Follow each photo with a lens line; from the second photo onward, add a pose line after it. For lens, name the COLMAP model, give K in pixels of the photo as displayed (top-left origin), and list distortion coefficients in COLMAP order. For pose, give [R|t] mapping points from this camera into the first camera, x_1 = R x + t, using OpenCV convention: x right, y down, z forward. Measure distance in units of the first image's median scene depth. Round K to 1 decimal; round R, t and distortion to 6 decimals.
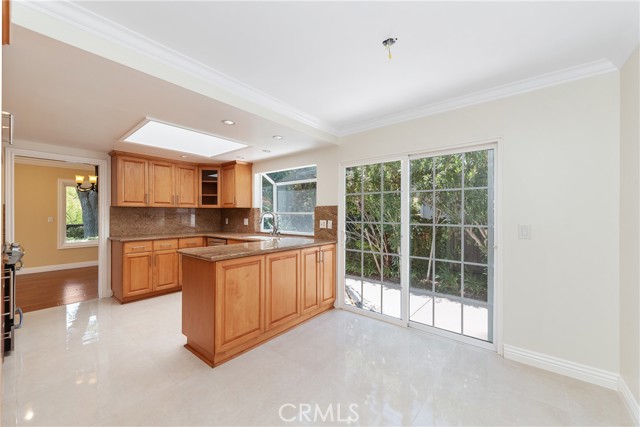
lens RADIAL K [[253.1, 0, 329.9], [0, 253.1, 215.6], [0, 0, 1]] dist [0.002169, 0.000439]
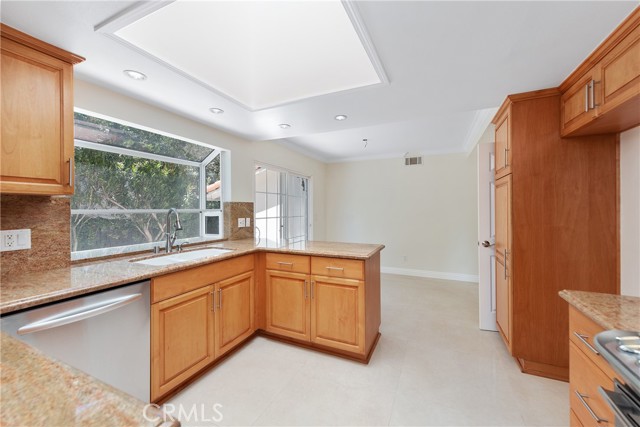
lens RADIAL K [[253.1, 0, 322.0], [0, 253.1, 208.7], [0, 0, 1]] dist [0.002169, 0.000439]
pose [[-0.235289, -0.001248, 0.971925, -0.766496], [0.009202, 0.999951, 0.003512, -0.012332], [-0.971882, 0.009770, -0.235266, 0.749813]]
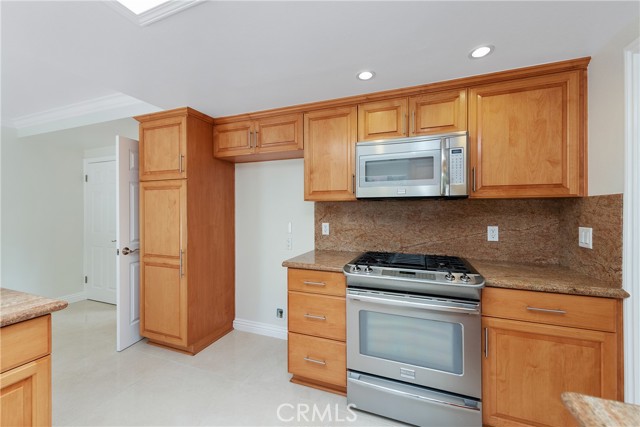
lens RADIAL K [[253.1, 0, 321.2], [0, 253.1, 210.5], [0, 0, 1]] dist [0.002169, 0.000439]
pose [[-0.947380, -0.003713, -0.320090, -0.497445], [-0.005385, 0.999976, 0.004336, -0.012887], [0.320066, 0.005832, -0.947377, 0.864533]]
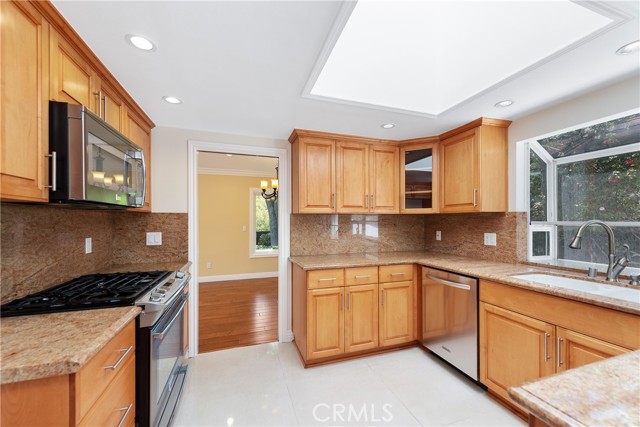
lens RADIAL K [[253.1, 0, 321.3], [0, 253.1, 222.4], [0, 0, 1]] dist [0.002169, 0.000439]
pose [[0.835886, -0.000040, -0.548903, -0.354983], [0.000704, 0.999999, 0.001000, -0.011675], [0.548902, -0.001222, 0.835886, 0.397927]]
